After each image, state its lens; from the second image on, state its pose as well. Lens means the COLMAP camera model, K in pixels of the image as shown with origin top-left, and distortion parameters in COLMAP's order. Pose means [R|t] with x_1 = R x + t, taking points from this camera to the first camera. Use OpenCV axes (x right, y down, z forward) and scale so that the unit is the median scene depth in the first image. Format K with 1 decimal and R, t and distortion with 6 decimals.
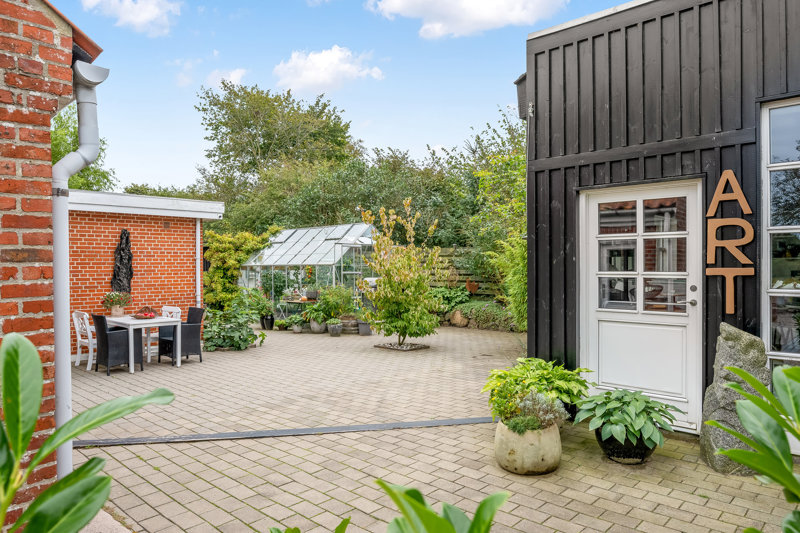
lens RADIAL K [[535.7, 0, 400.0], [0, 535.7, 266.5], [0, 0, 1]] dist [-0.020059, 0.000270]
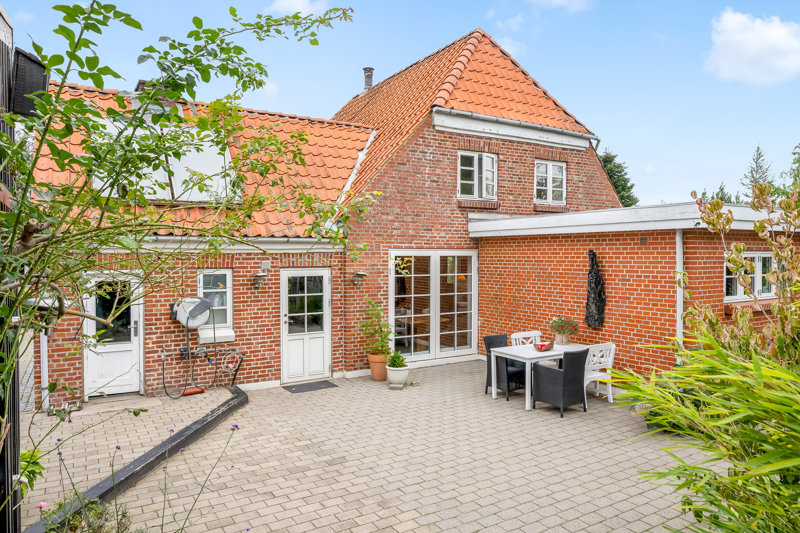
lens RADIAL K [[536.9, 0, 400.0], [0, 536.9, 266.5], [0, 0, 1]] dist [0.000630, 0.000118]
pose [[-0.249148, 0.029412, -0.968019, 0.855089], [-0.004446, 0.999493, 0.031512, -0.132792], [0.968455, 0.012155, -0.248891, 1.775965]]
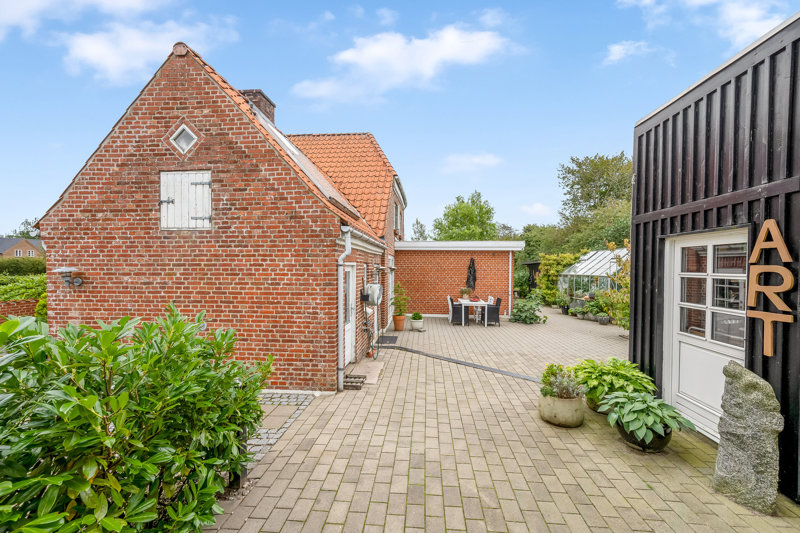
lens RADIAL K [[312.4, 0, 400.0], [0, 312.4, 266.5], [0, 0, 1]] dist [0.001187, 0.000202]
pose [[0.615441, 0.010103, -0.788118, 0.544305], [-0.014006, 0.999900, 0.001880, -0.065865], [0.788059, 0.009881, 0.615521, 0.031746]]
